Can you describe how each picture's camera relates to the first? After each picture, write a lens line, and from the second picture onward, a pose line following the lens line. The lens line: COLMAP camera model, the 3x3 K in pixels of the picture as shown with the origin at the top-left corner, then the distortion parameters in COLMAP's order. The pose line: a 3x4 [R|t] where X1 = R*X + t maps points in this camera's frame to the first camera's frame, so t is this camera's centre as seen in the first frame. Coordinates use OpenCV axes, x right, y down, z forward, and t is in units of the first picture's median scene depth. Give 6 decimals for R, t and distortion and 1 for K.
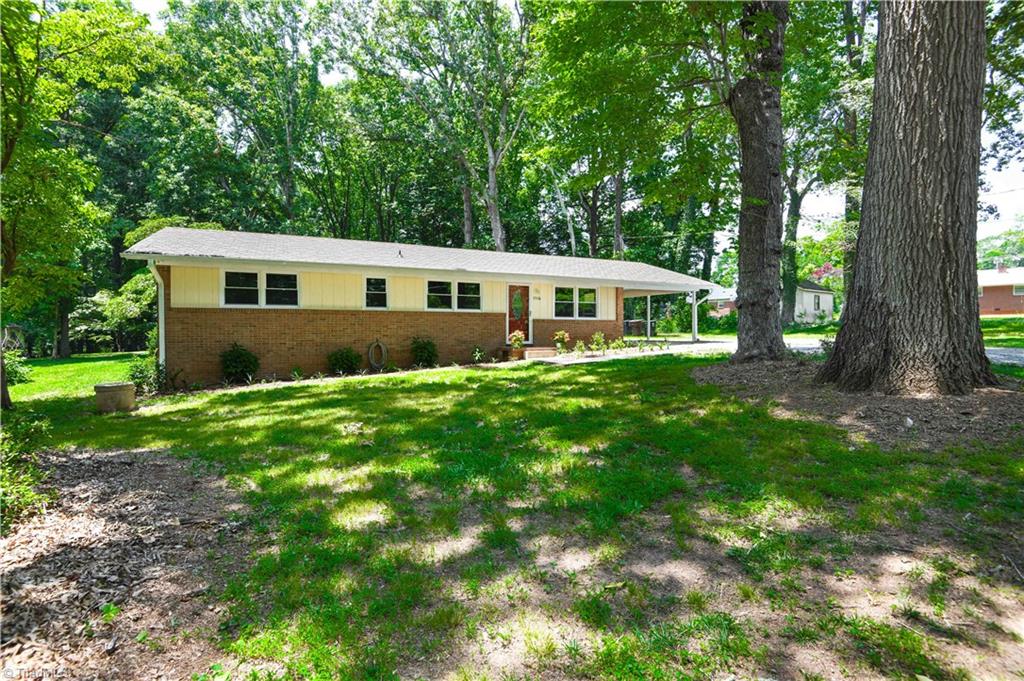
lens RADIAL K [[486.8, 0, 512.0], [0, 486.8, 340.5], [0, 0, 1]] dist [0.001337, -0.030324]
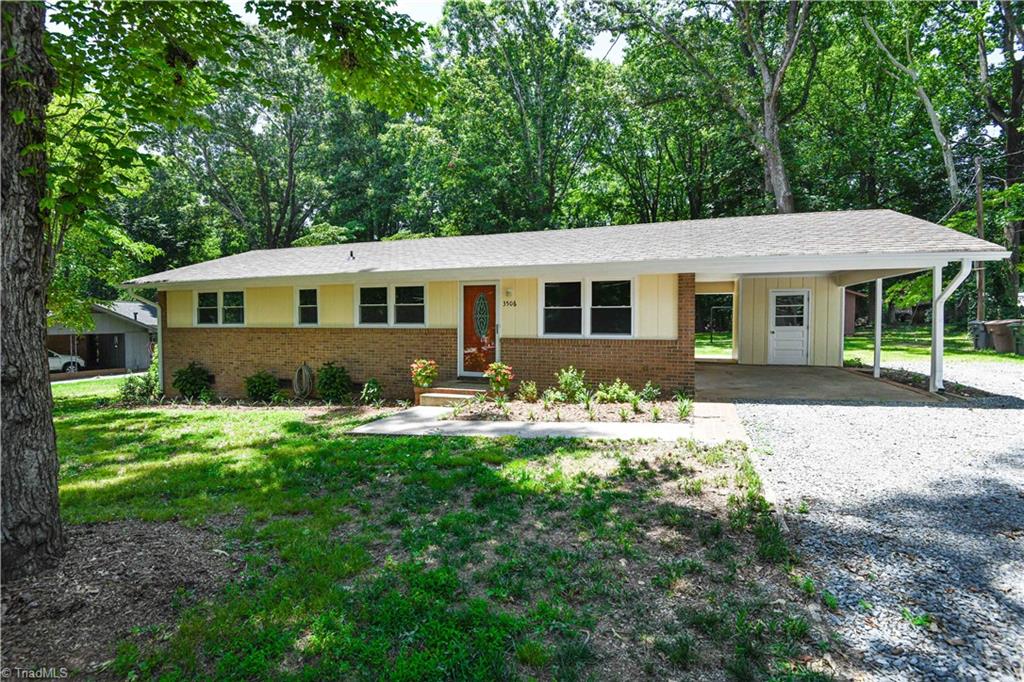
lens RADIAL K [[497.7, 0, 513.1], [0, 497.7, 338.1], [0, 0, 1]] dist [-0.001681, -0.026287]
pose [[0.699202, 0.025392, -0.714473, 0.489122], [-0.009921, 0.999617, 0.025817, -0.057851], [0.714855, -0.010963, 0.699187, 0.546792]]
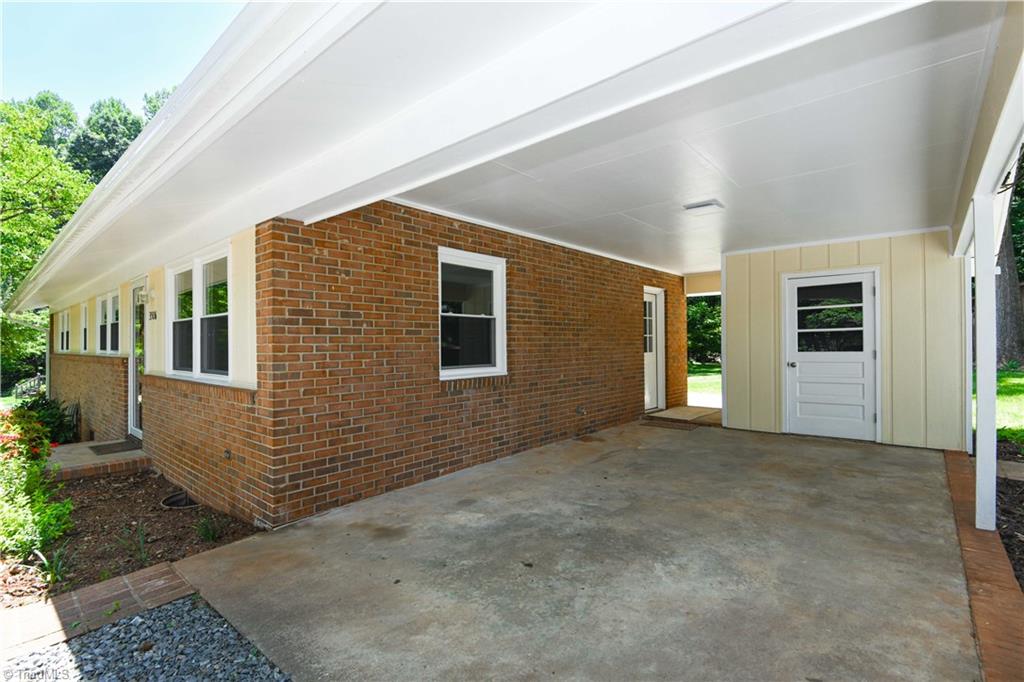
lens RADIAL K [[475.0, 0, 513.3], [0, 475.0, 343.7], [0, 0, 1]] dist [0.021839, -0.022312]
pose [[0.385654, -0.000132, -0.922644, 0.462586], [-0.009241, 0.999949, -0.004006, -0.063302], [0.922597, 0.010071, 0.385633, 1.078408]]
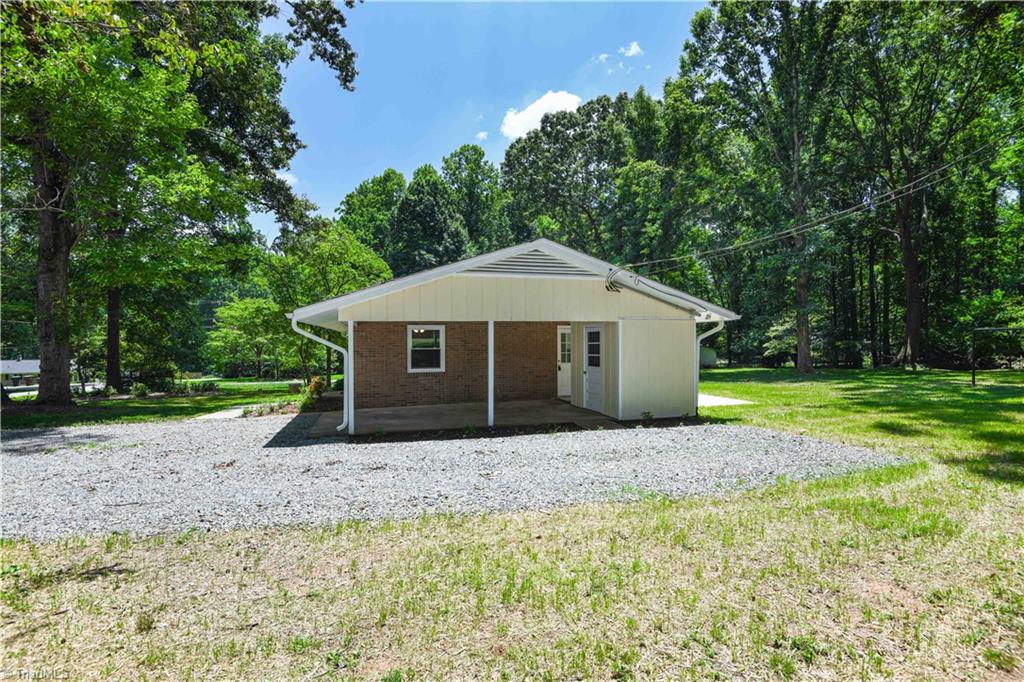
lens RADIAL K [[497.7, 0, 513.1], [0, 497.7, 338.1], [0, 0, 1]] dist [-0.001681, -0.026287]
pose [[-0.169967, 0.001795, -0.985448, 0.933243], [-0.012964, 0.999908, 0.004057, -0.101805], [0.985364, 0.013464, -0.169928, 1.427110]]
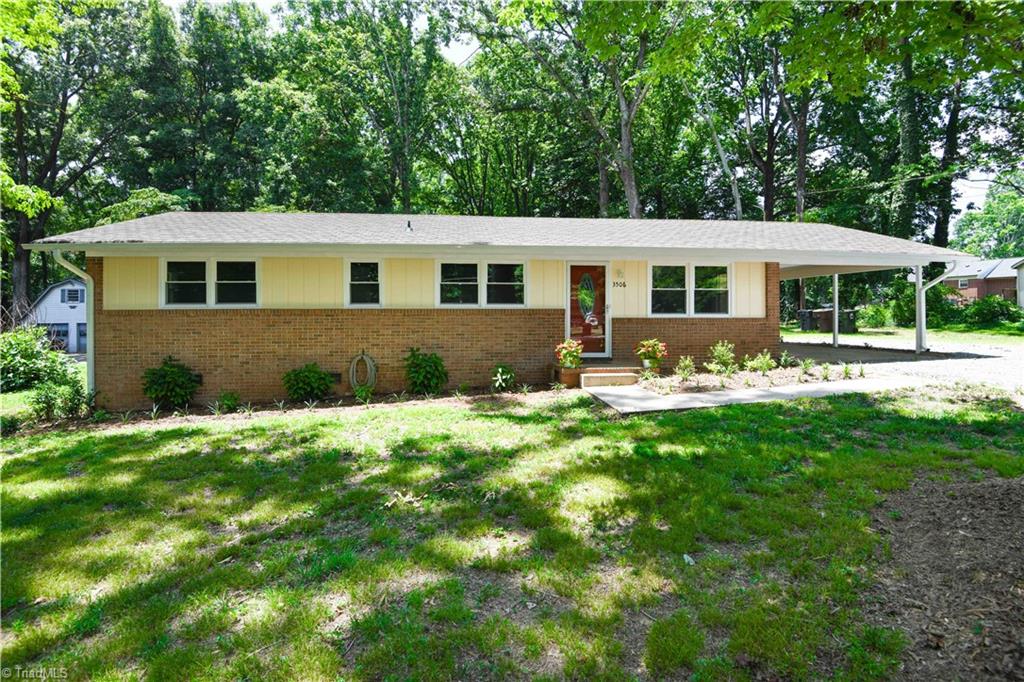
lens RADIAL K [[498.0, 0, 509.8], [0, 498.0, 318.1], [0, 0, 1]] dist [-0.010181, -0.021867]
pose [[0.941719, 0.000348, -0.336402, 0.130063], [-0.004661, 0.999917, -0.012015, -0.034066], [0.336370, 0.012883, 0.941642, 0.337287]]
